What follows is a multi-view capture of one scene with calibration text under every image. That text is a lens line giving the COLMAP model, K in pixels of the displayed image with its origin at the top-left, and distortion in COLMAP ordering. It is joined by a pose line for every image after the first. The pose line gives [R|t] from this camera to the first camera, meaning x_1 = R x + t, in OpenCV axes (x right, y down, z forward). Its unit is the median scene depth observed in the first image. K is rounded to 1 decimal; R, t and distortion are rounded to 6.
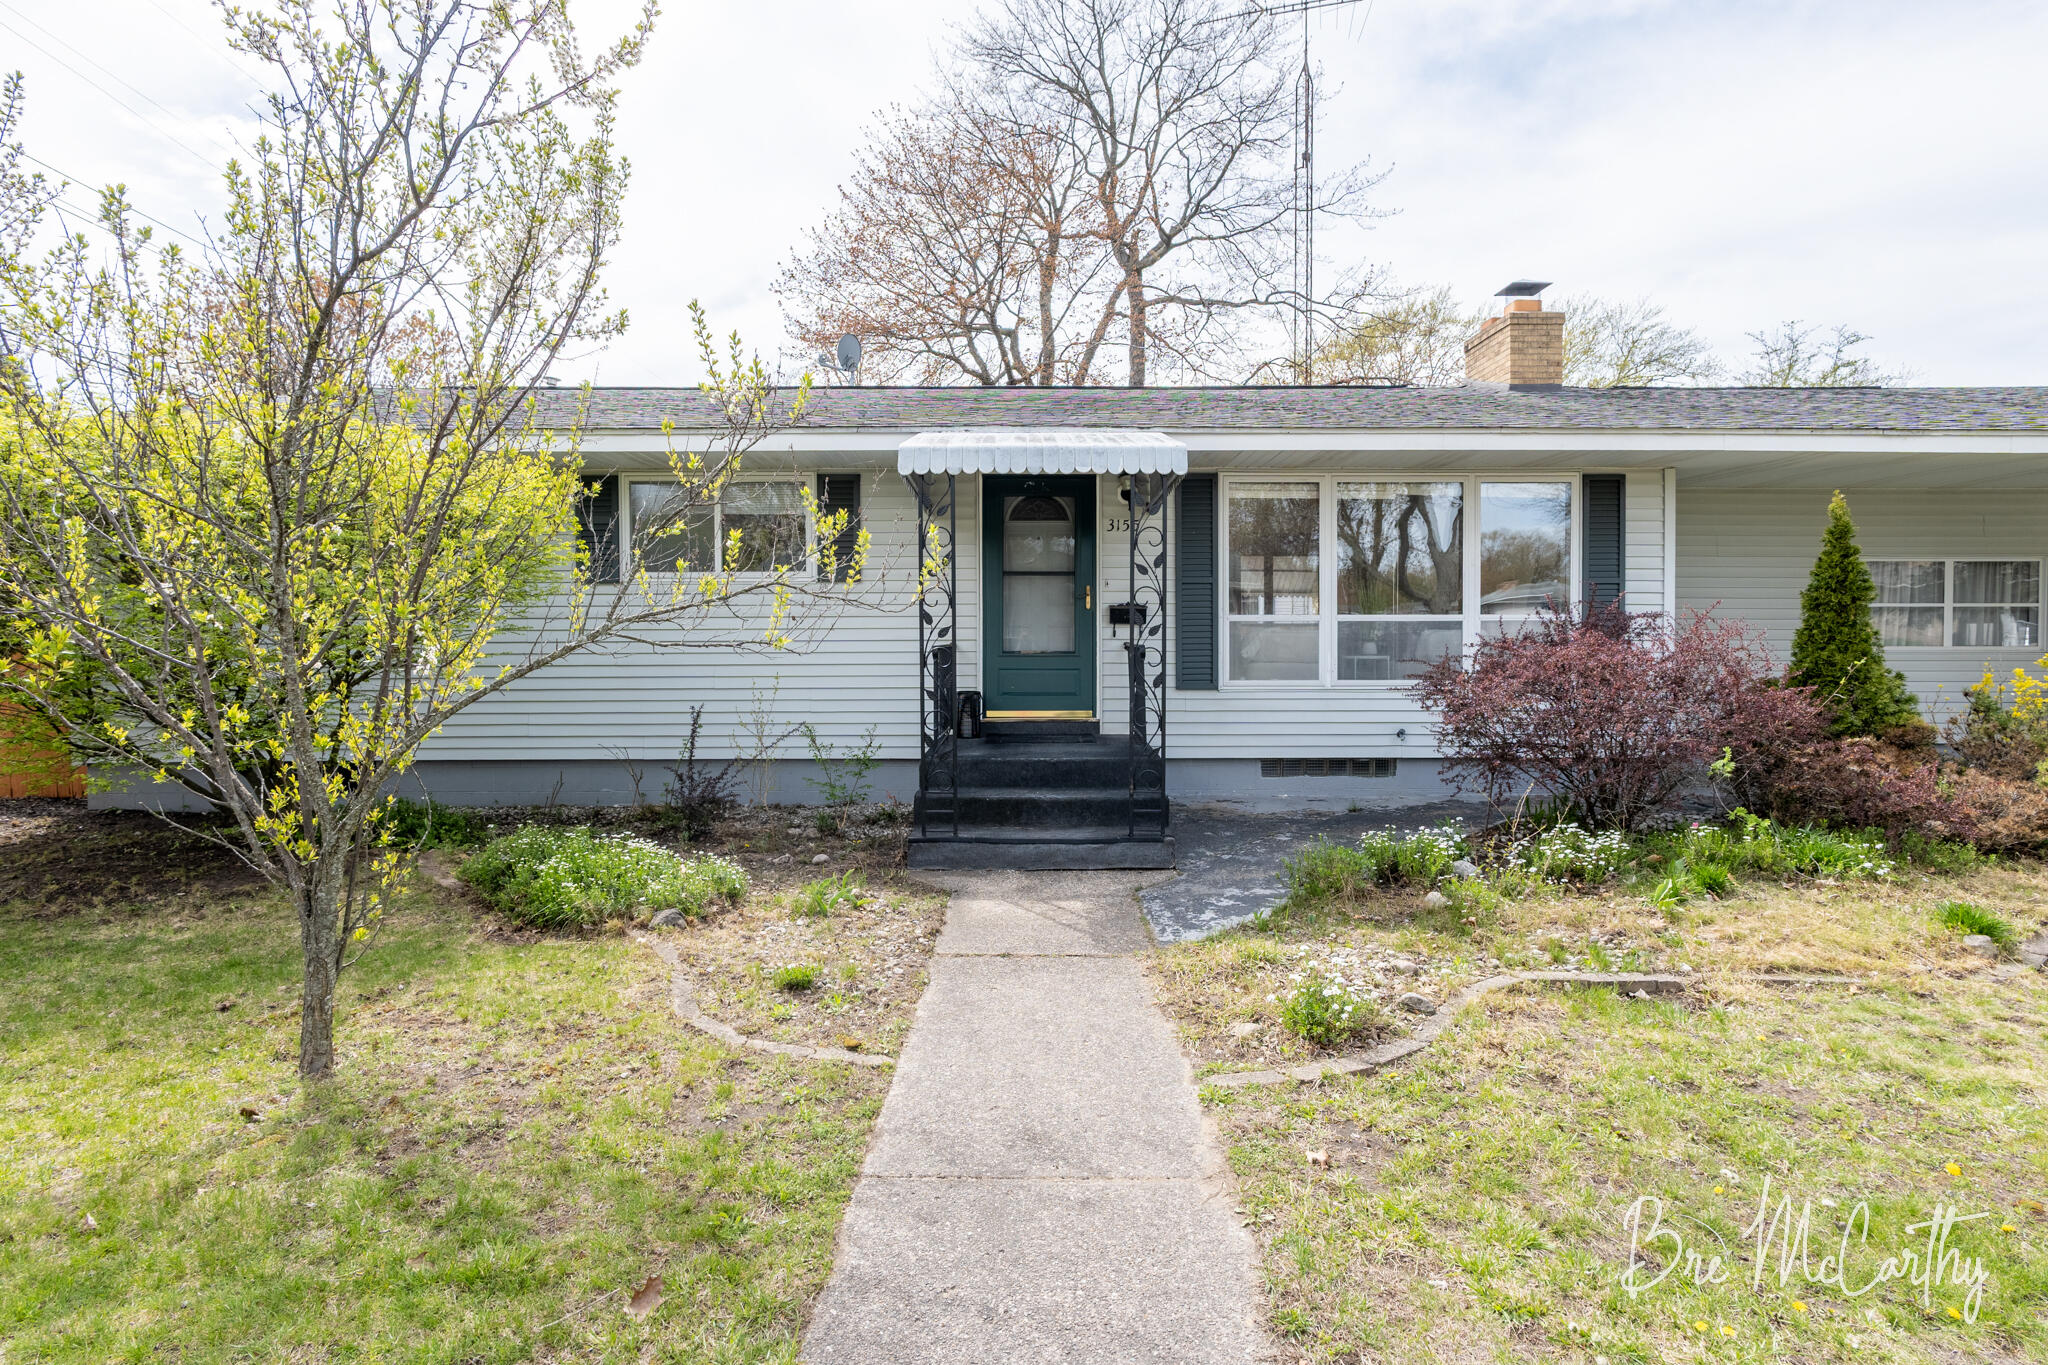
lens RADIAL K [[1090.3, 0, 1024.0], [0, 1090.3, 682.5], [0, 0, 1]] dist [-0.002307, -0.000545]
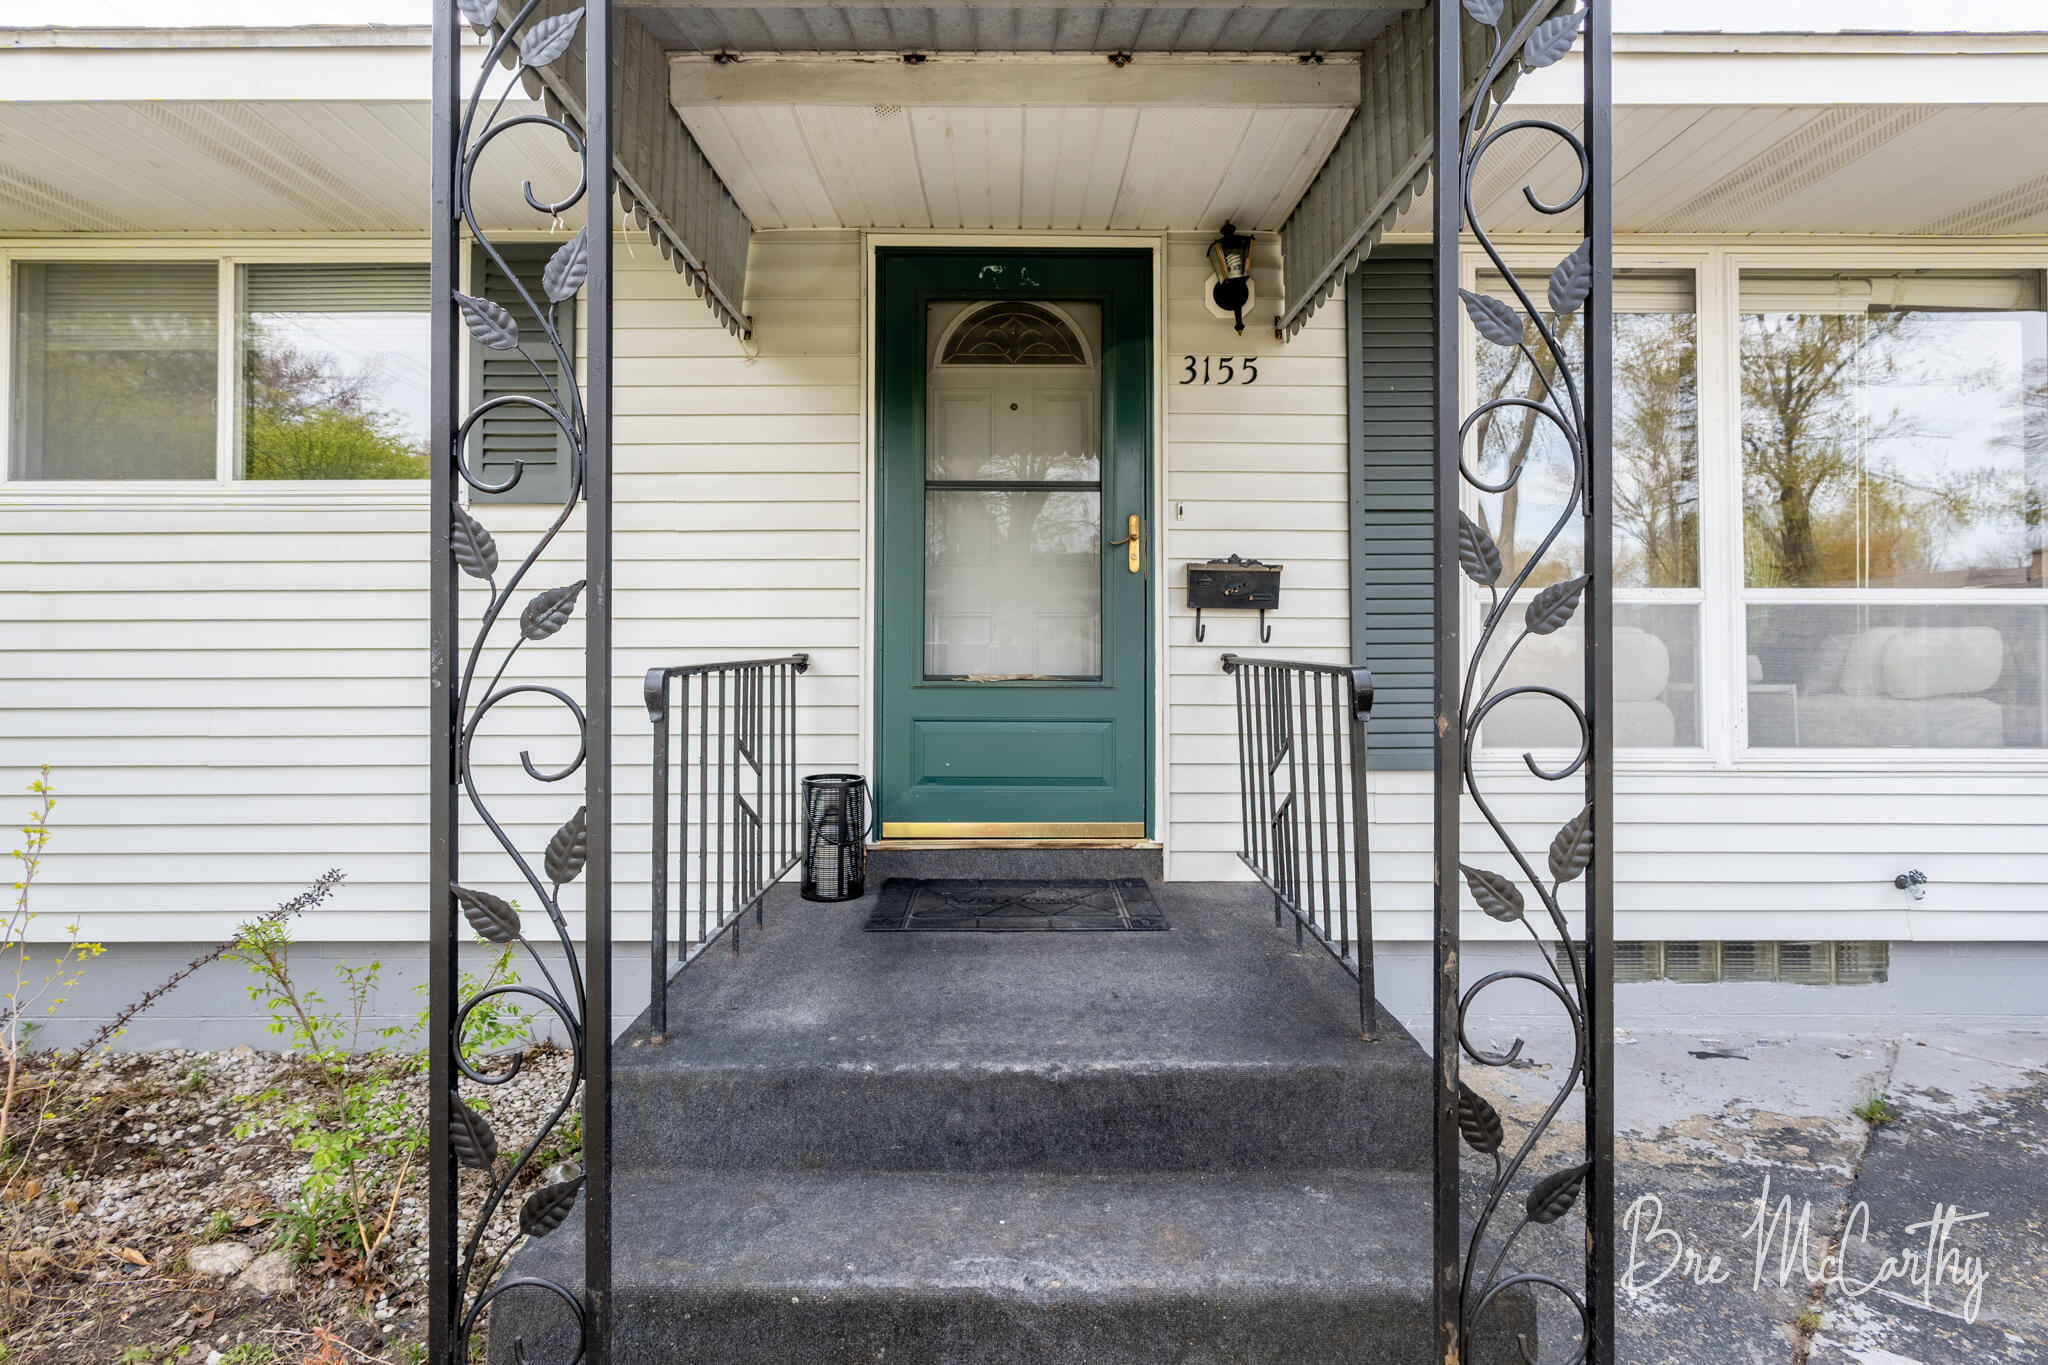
lens RADIAL K [[1029.7, 0, 1025.6], [0, 1029.7, 644.6], [0, 0, 1]] dist [-0.005666, -0.000907]
pose [[0.999933, 0.000794, -0.011533, 0.022848], [-0.001318, 0.998963, -0.045513, -0.023106], [0.011485, 0.045525, 0.998897, 0.617802]]
